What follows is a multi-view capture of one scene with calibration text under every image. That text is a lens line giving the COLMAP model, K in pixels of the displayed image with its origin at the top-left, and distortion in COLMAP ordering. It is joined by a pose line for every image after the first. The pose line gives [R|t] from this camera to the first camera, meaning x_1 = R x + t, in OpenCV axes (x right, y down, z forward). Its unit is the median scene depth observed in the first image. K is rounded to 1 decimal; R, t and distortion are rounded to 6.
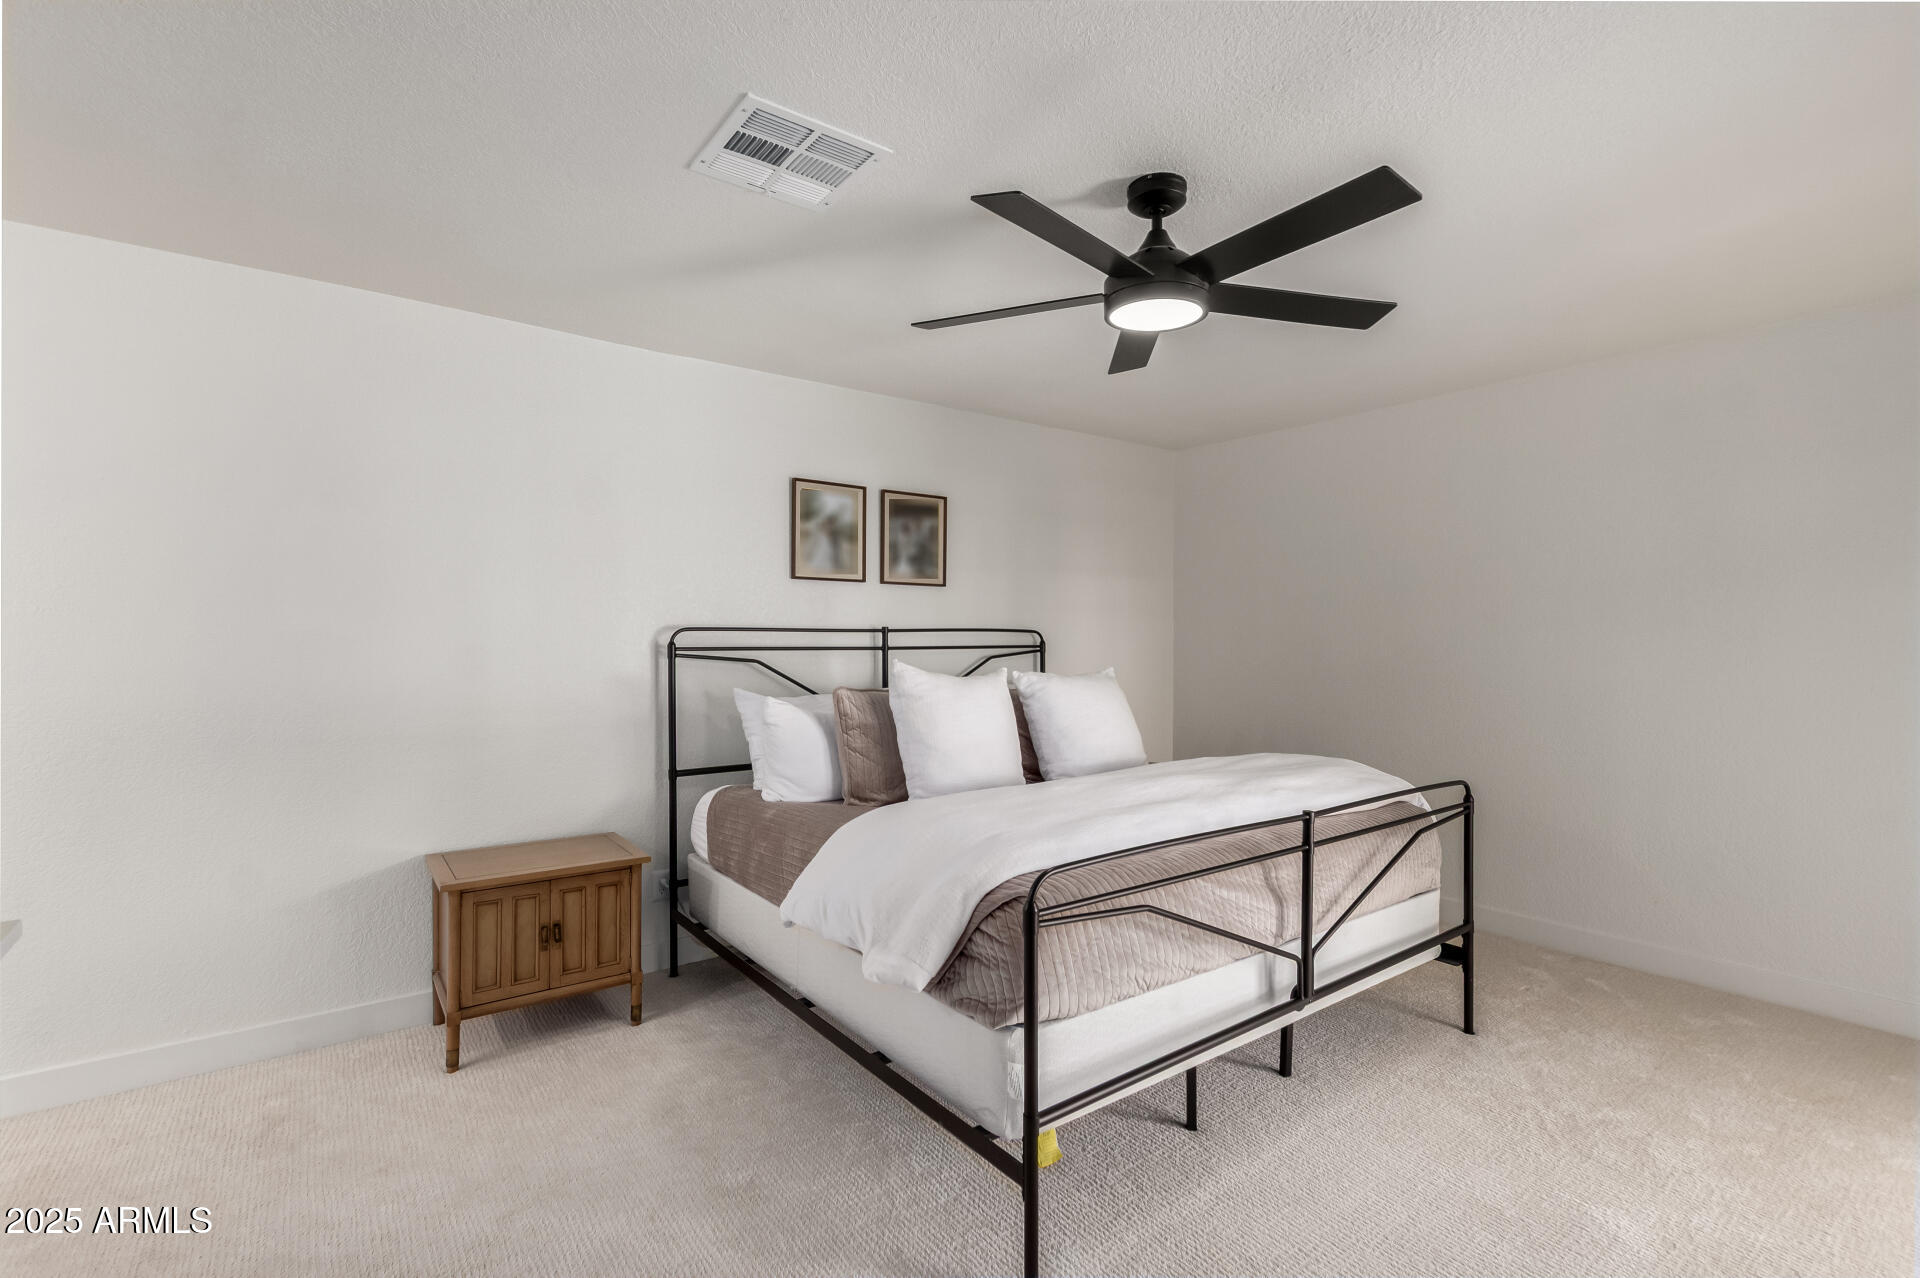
lens RADIAL K [[890.9, 0, 962.5], [0, 890.9, 638.9], [0, 0, 1]] dist [-0.002621, -0.000029]
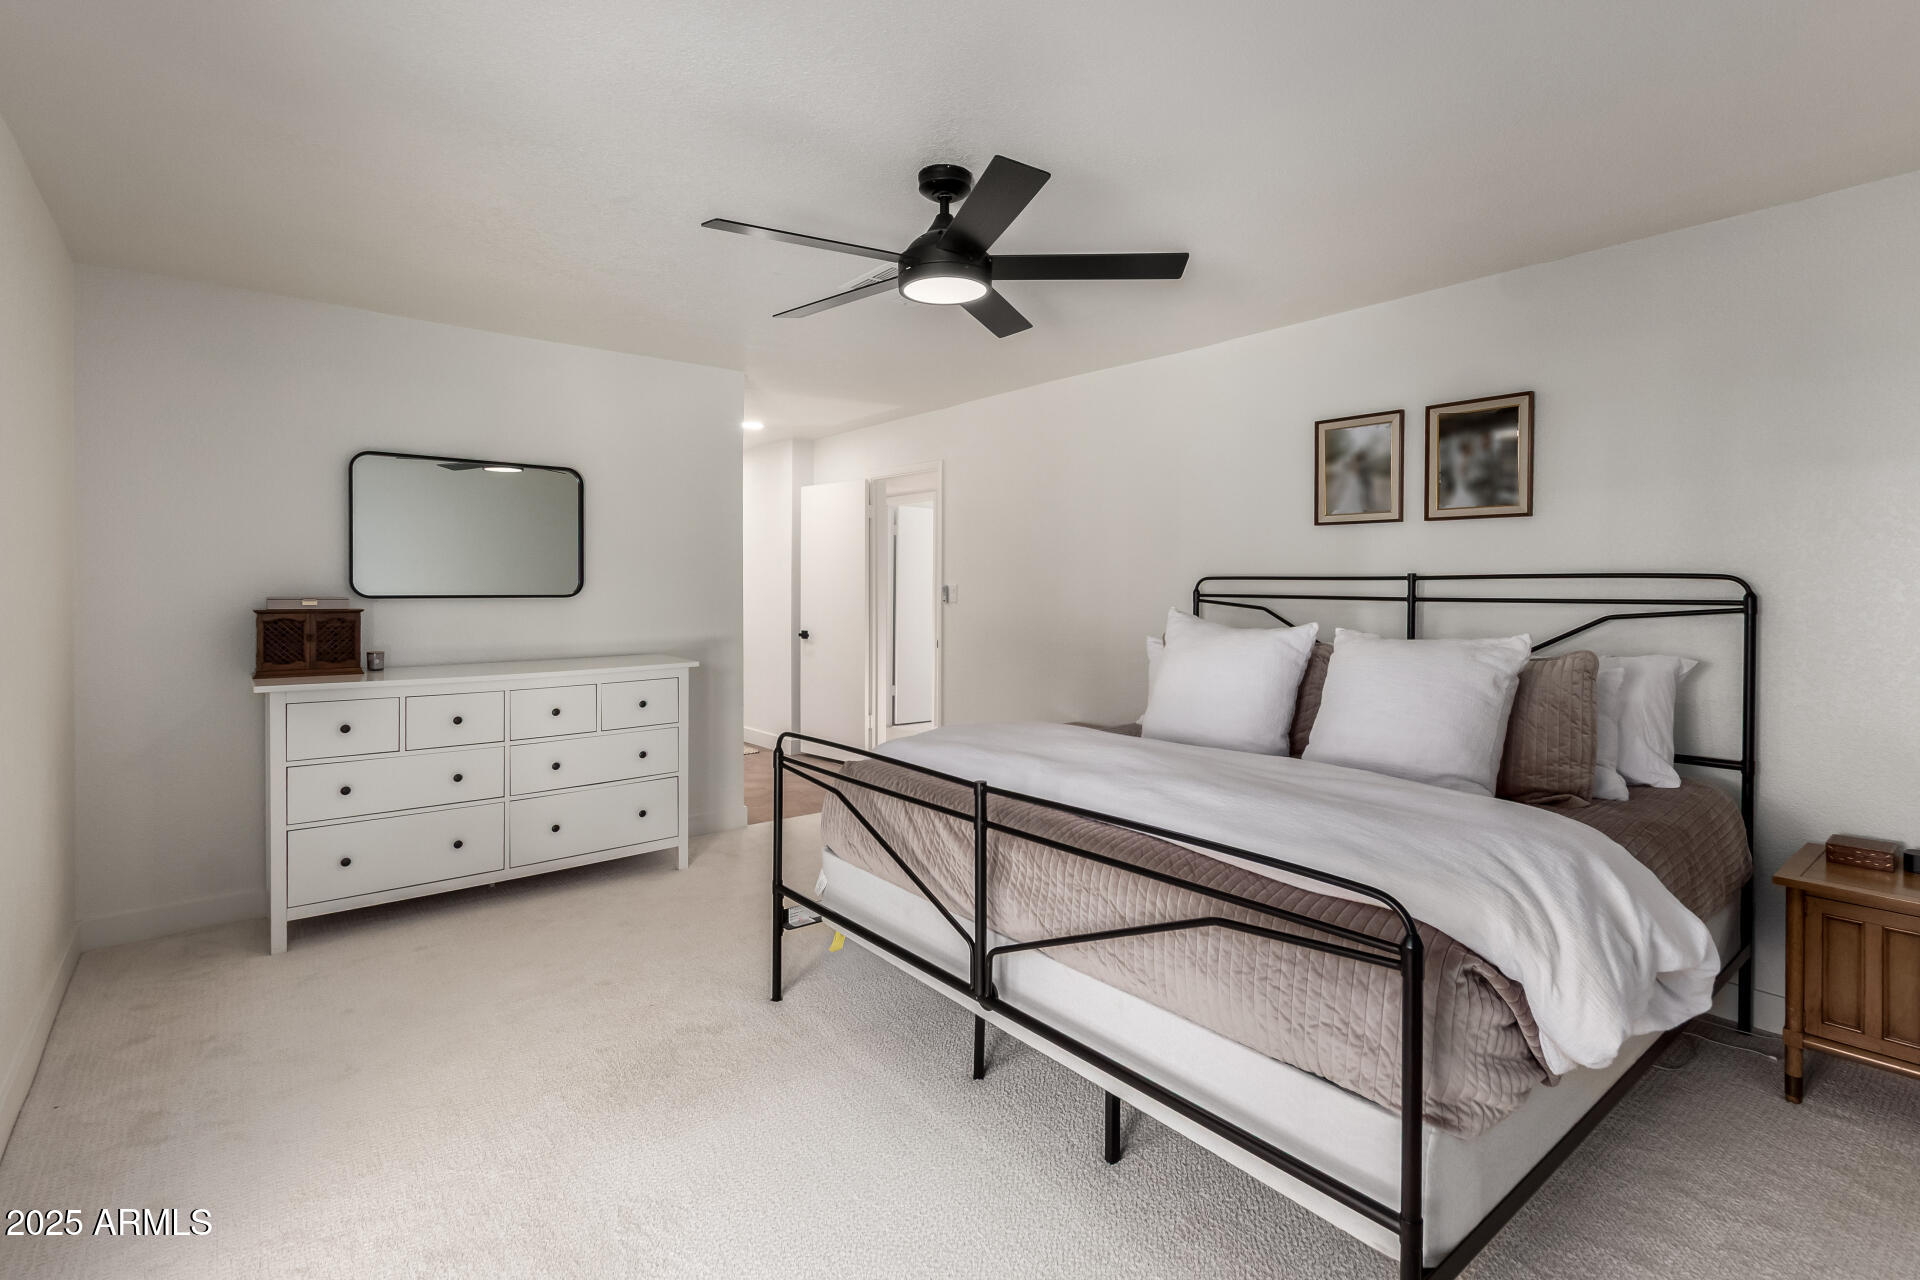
lens RADIAL K [[890.9, 0, 955.1], [0, 890.9, 588.7], [0, 0, 1]] dist [-0.002621, -0.000029]
pose [[0.033671, 0.003722, -0.999426, 0.731693], [-0.005852, 0.999977, 0.003527, 0.000323], [0.999416, 0.005730, 0.033692, 0.546692]]
